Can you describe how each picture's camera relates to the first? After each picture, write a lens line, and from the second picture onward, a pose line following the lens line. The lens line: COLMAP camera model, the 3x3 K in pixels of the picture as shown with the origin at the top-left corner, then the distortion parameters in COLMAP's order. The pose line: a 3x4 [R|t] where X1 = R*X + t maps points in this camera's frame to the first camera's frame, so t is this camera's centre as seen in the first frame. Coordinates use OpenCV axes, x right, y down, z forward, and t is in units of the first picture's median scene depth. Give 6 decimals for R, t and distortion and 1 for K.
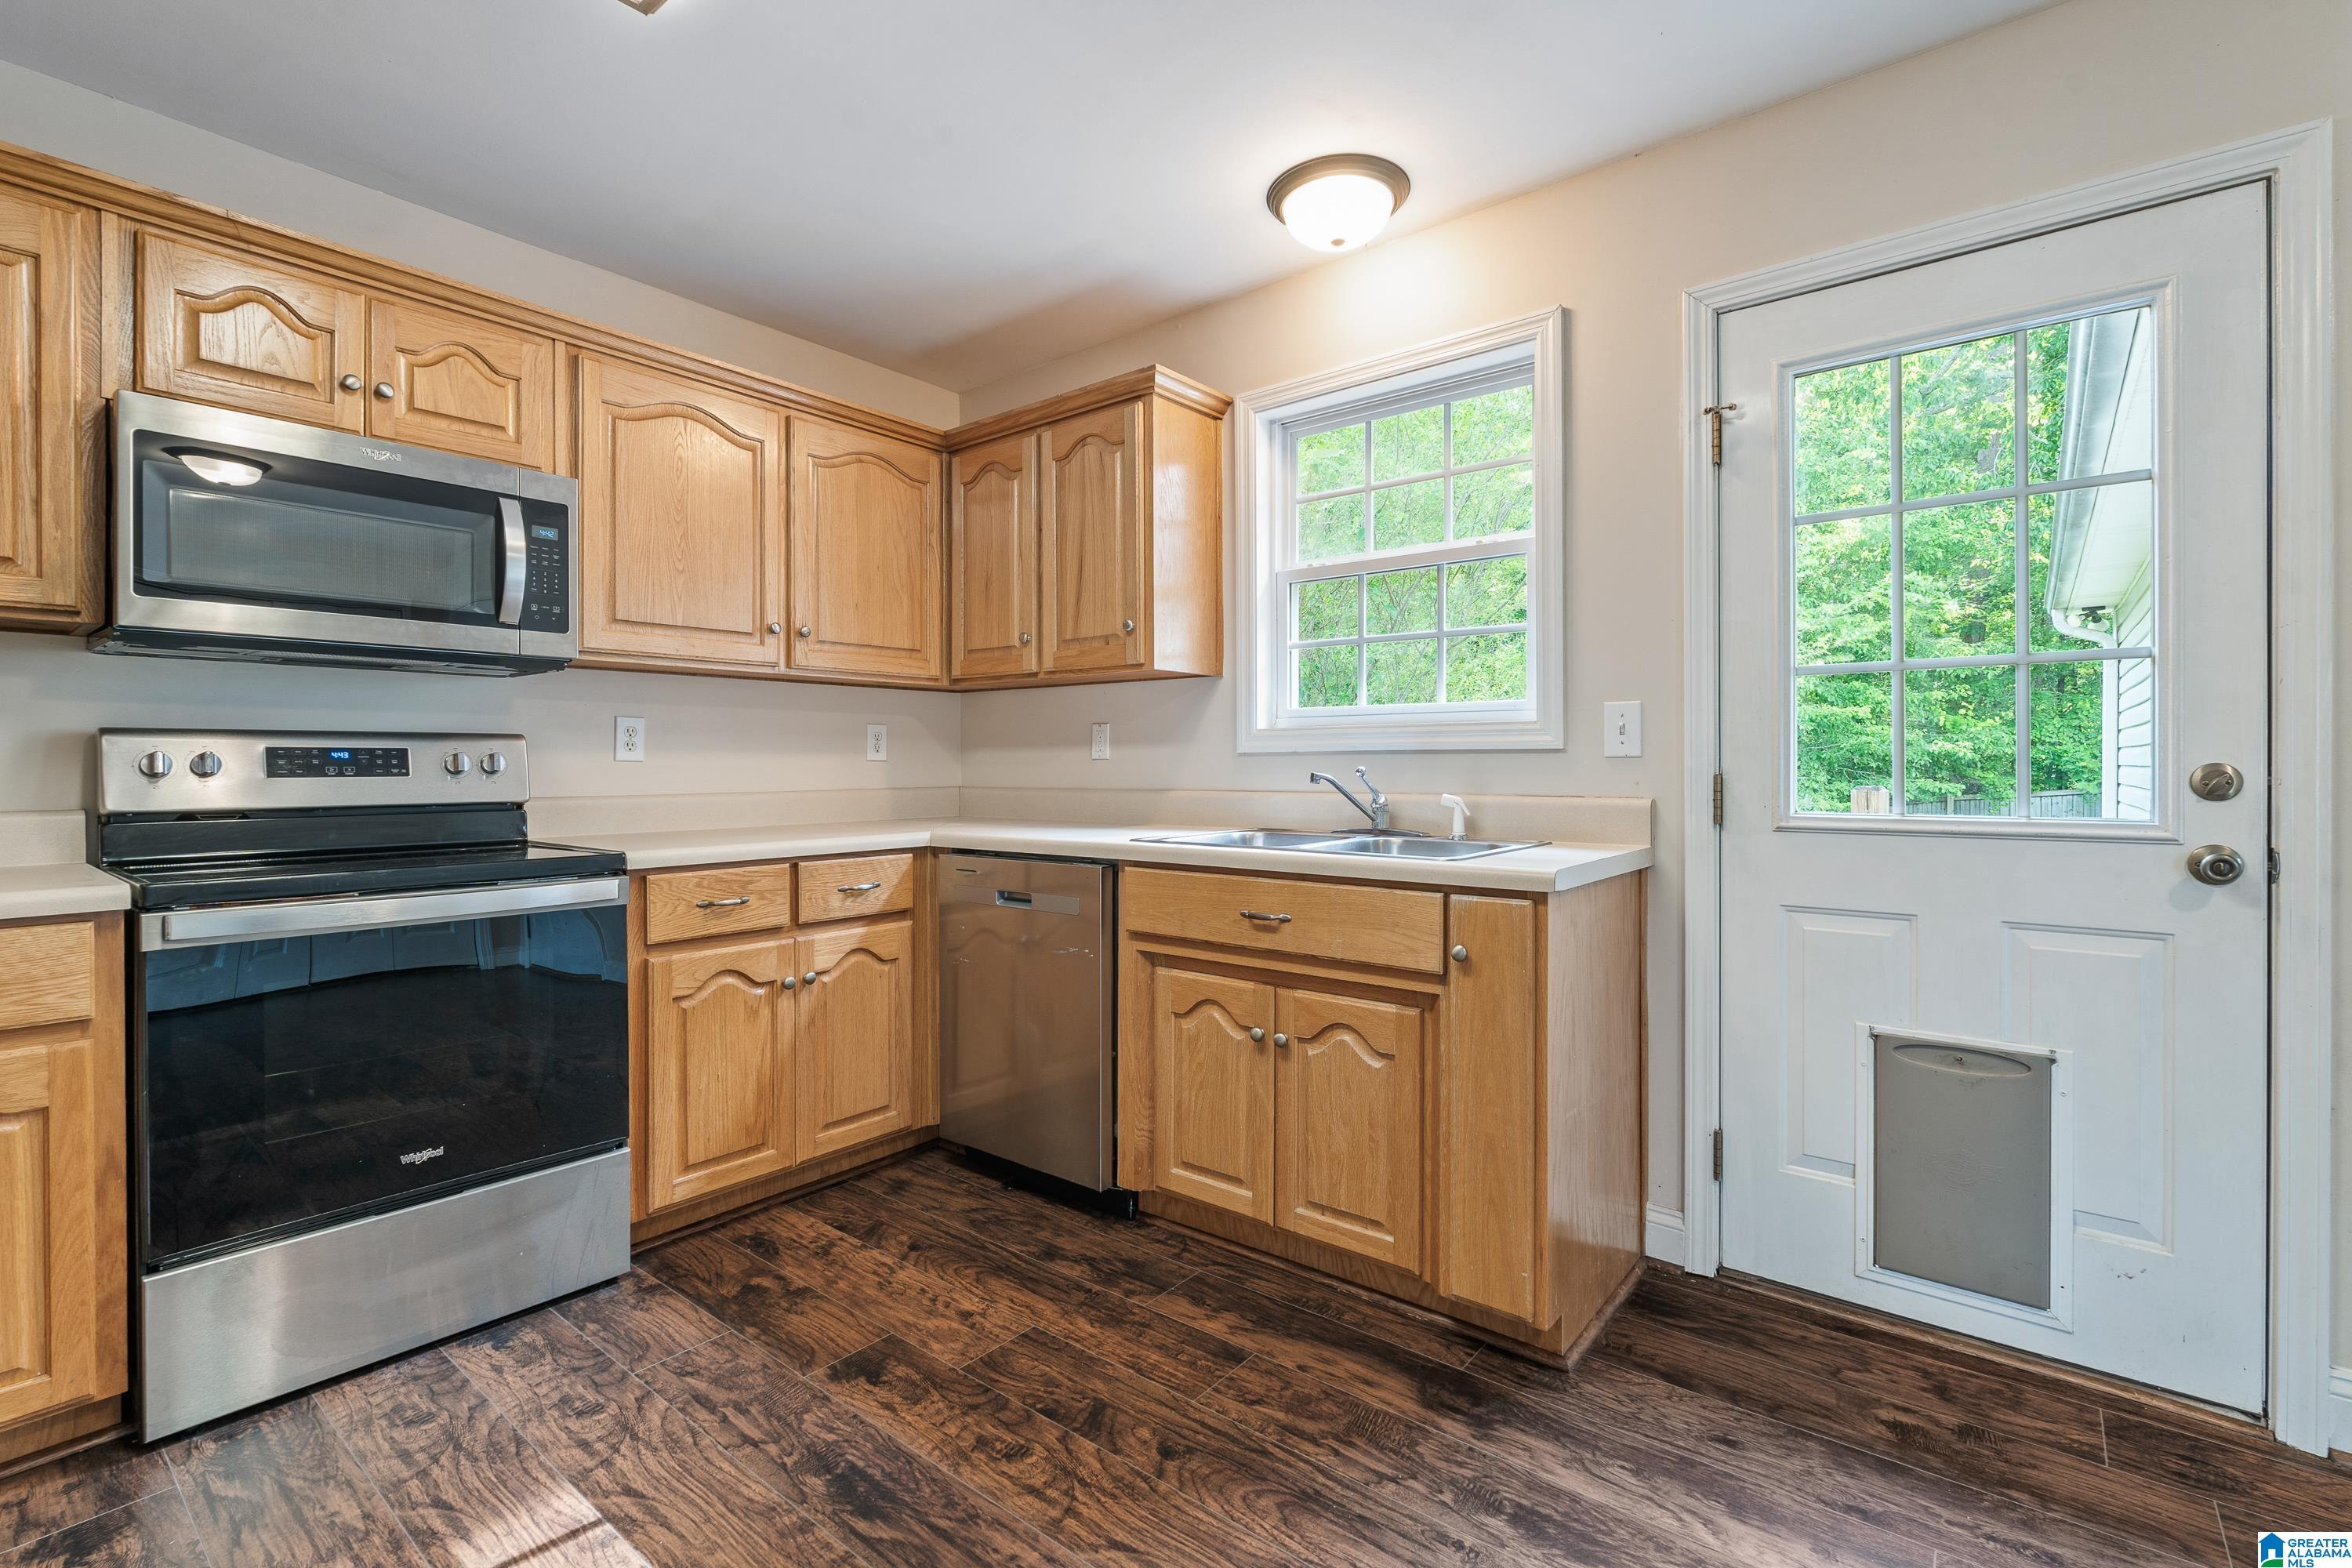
lens RADIAL K [[1050.0, 0, 1156.6], [0, 1050.0, 768.4], [0, 0, 1]] dist [-0.003750, -0.000041]
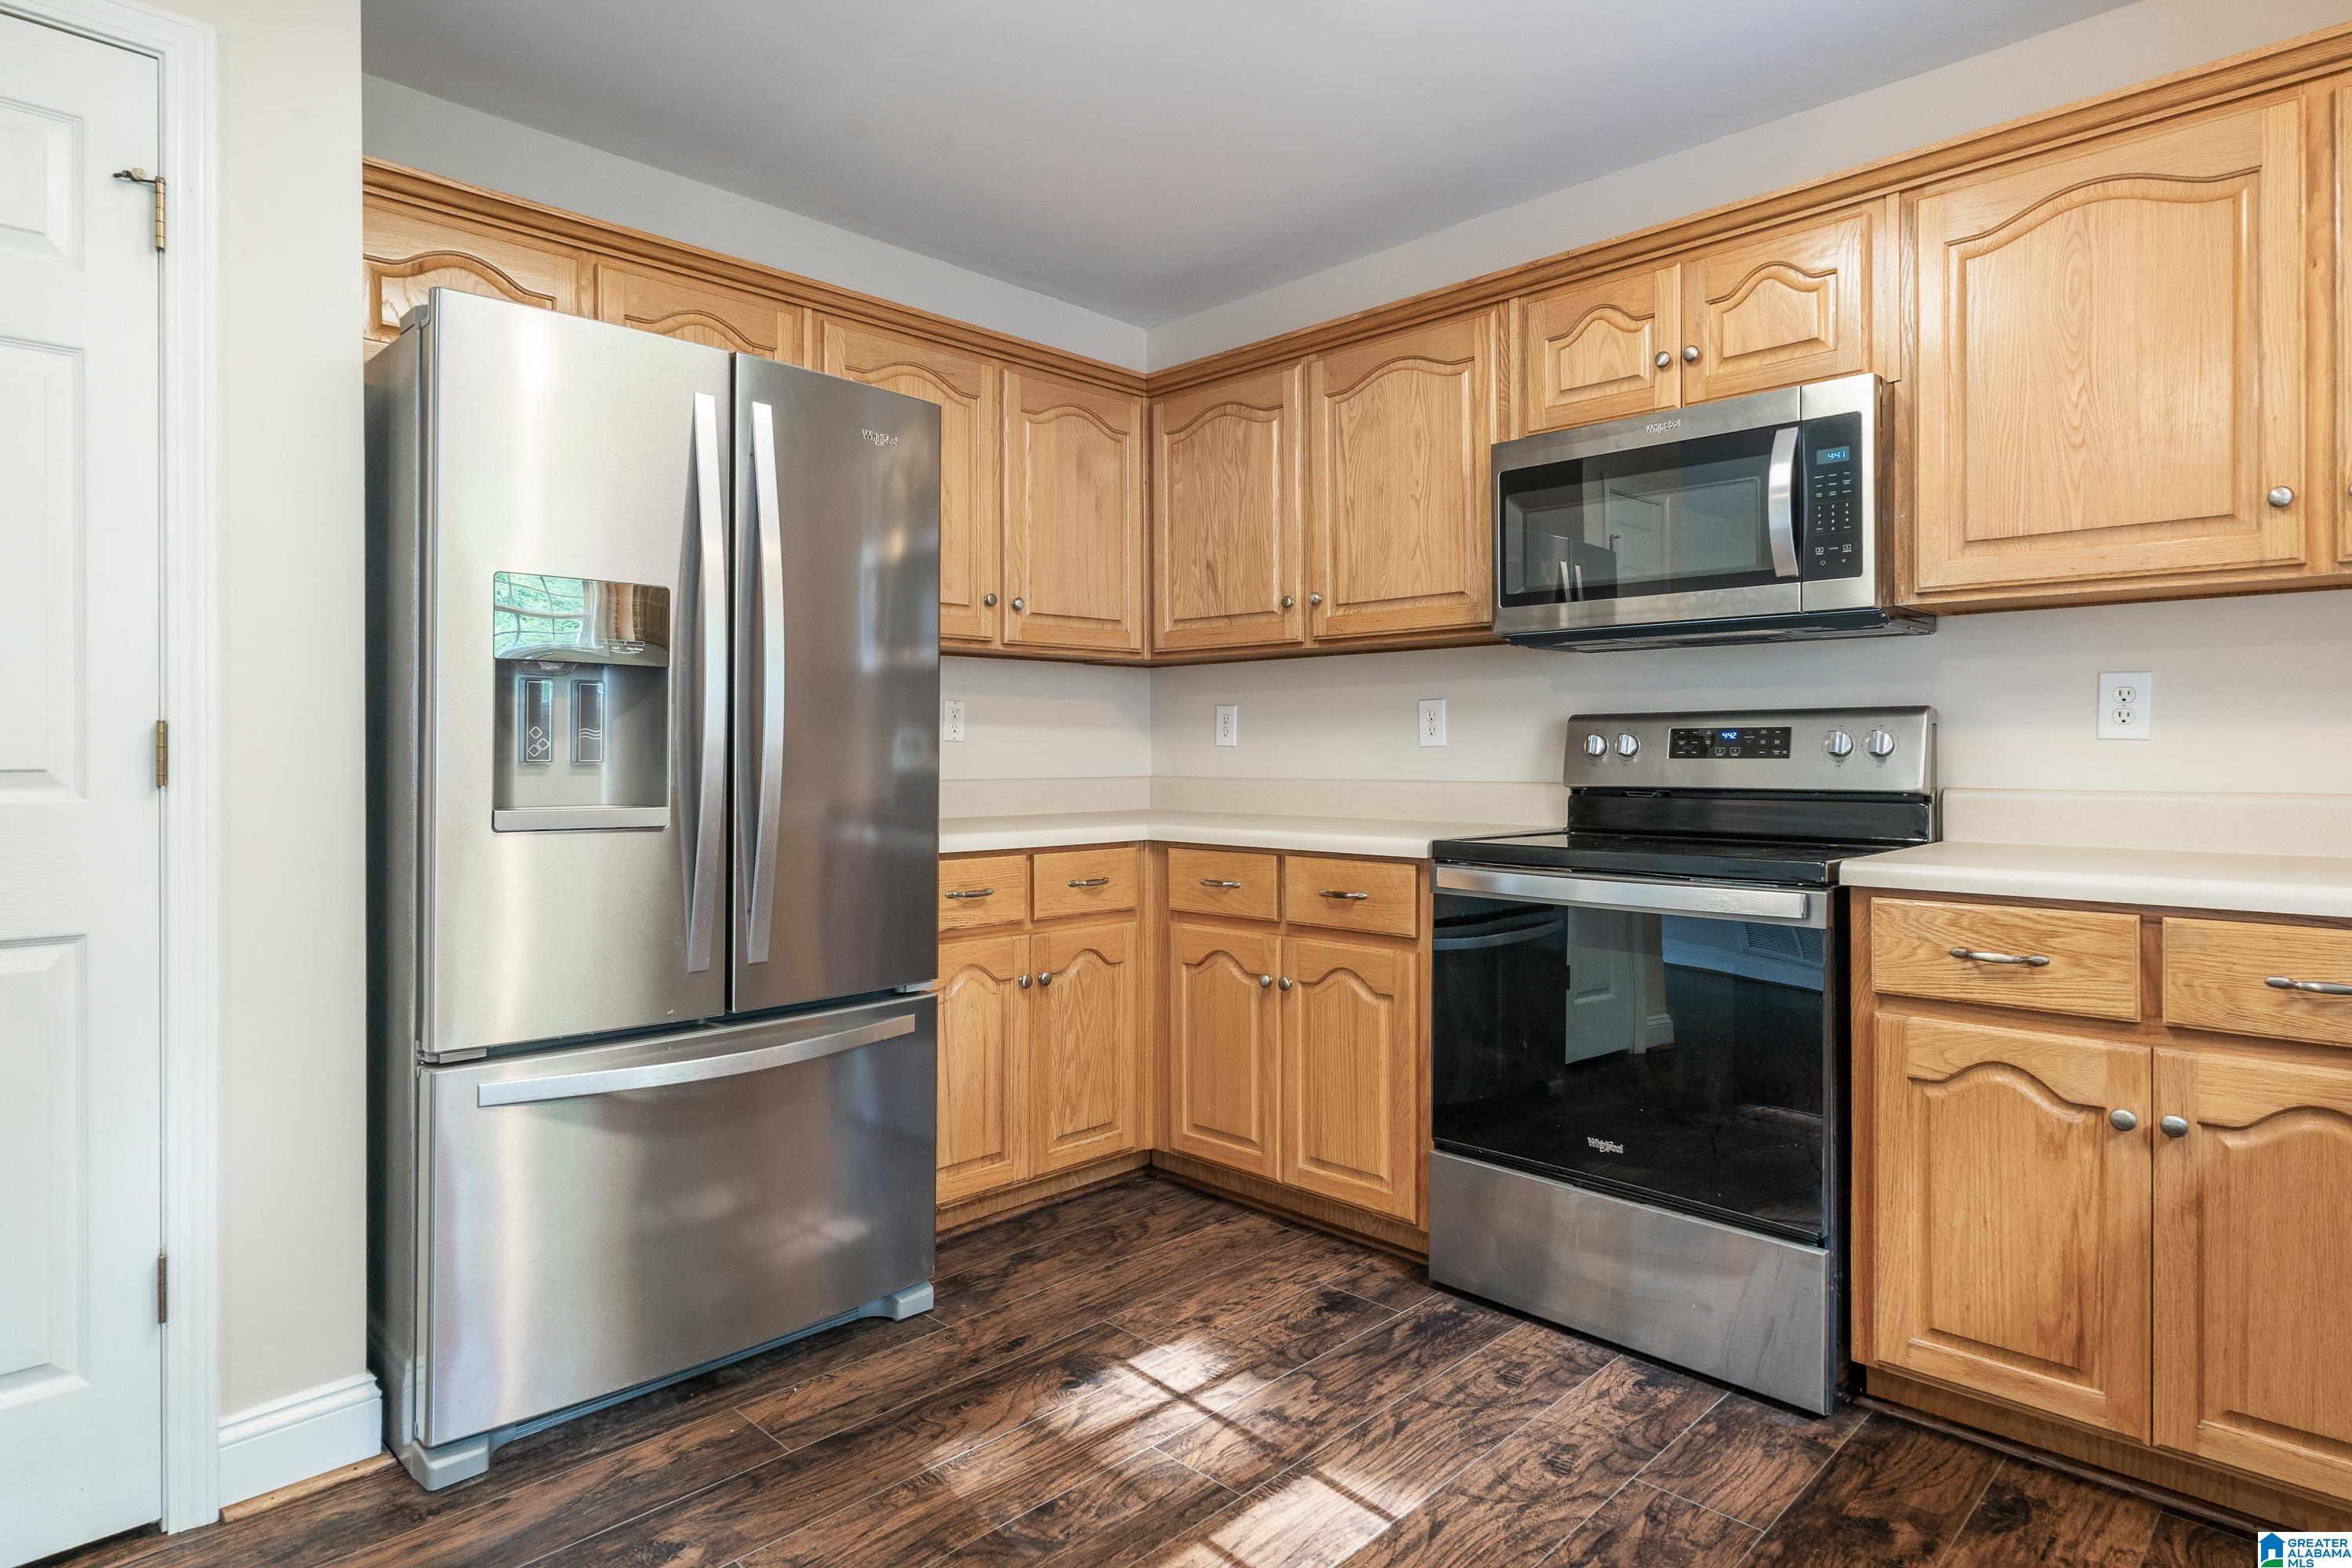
lens RADIAL K [[1296.9, 0, 1162.2], [0, 1296.9, 750.4], [0, 0, 1]] dist [-0.000923, -0.000297]
pose [[-0.094016, 0.002713, -0.995567, 0.471637], [-0.000604, 0.999996, 0.002782, -0.002085], [0.995570, 0.000863, -0.094014, 0.611183]]
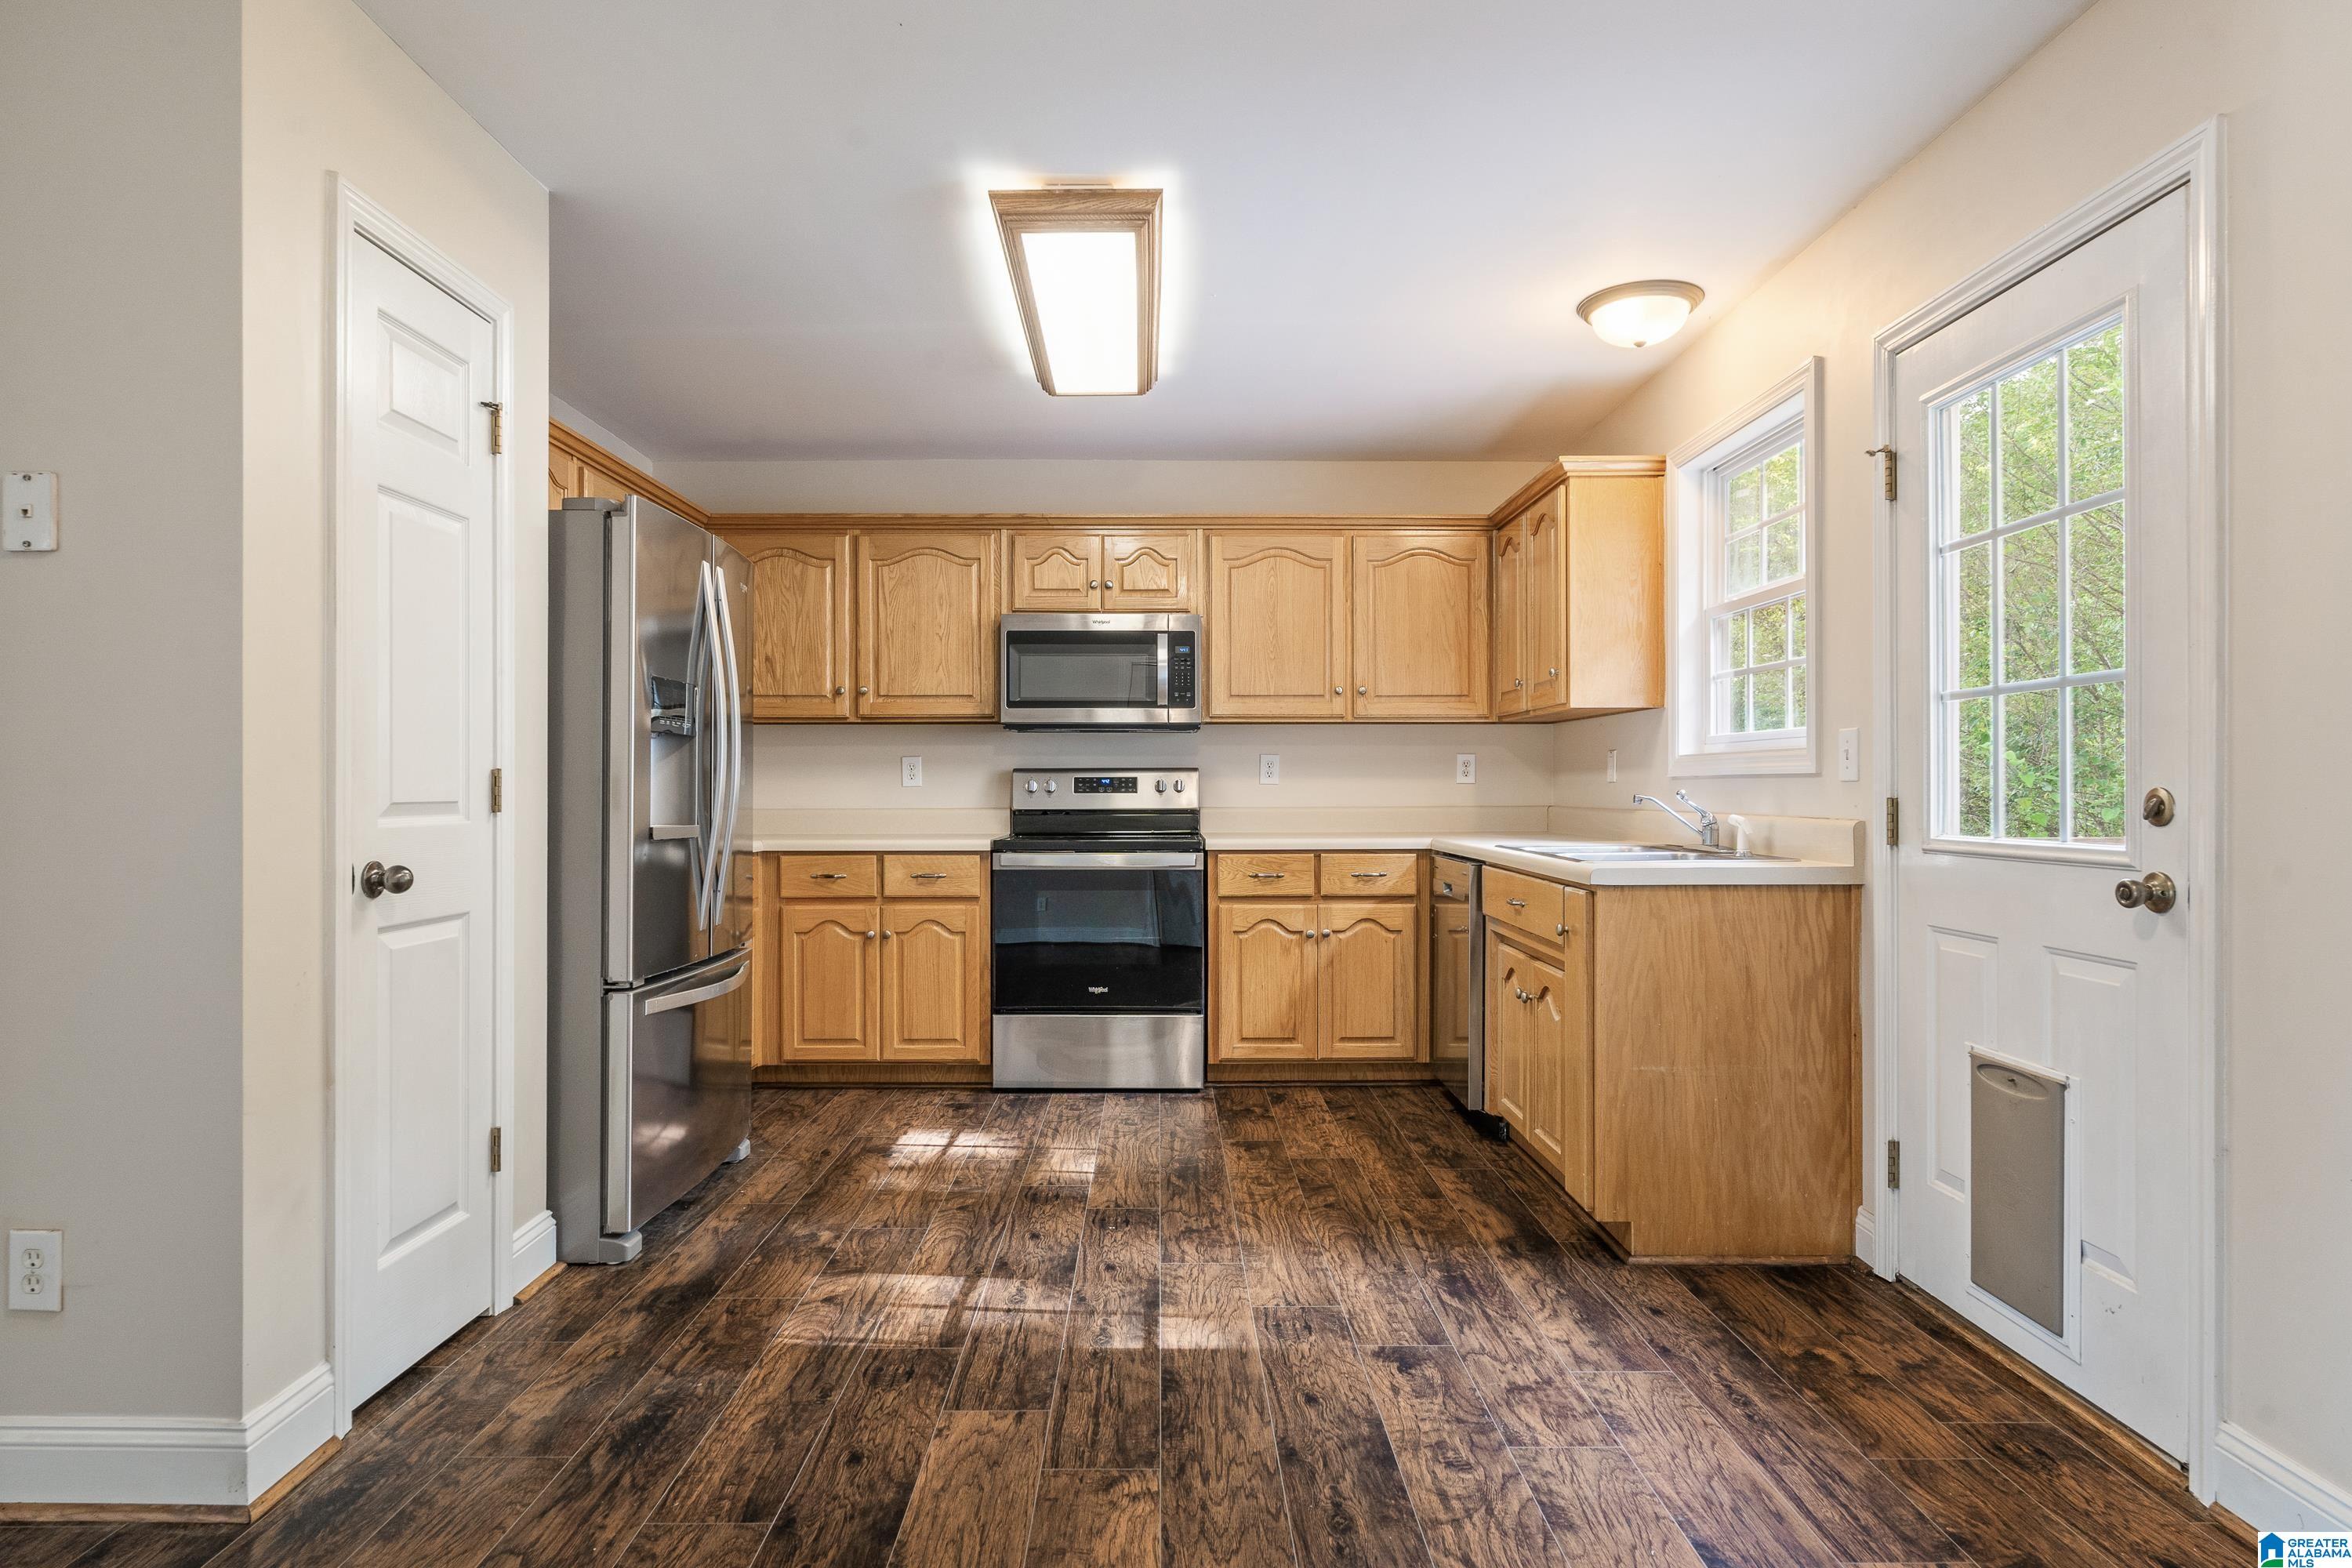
lens RADIAL K [[1287.7, 0, 1176.0], [0, 1287.7, 784.0], [0, 0, 1]] dist [-0.003007, -0.000382]
pose [[0.646368, -0.000061, -0.763026, 1.042763], [-0.002909, 0.999993, -0.002545, -0.002636], [0.763020, 0.003865, 0.646363, -0.367031]]
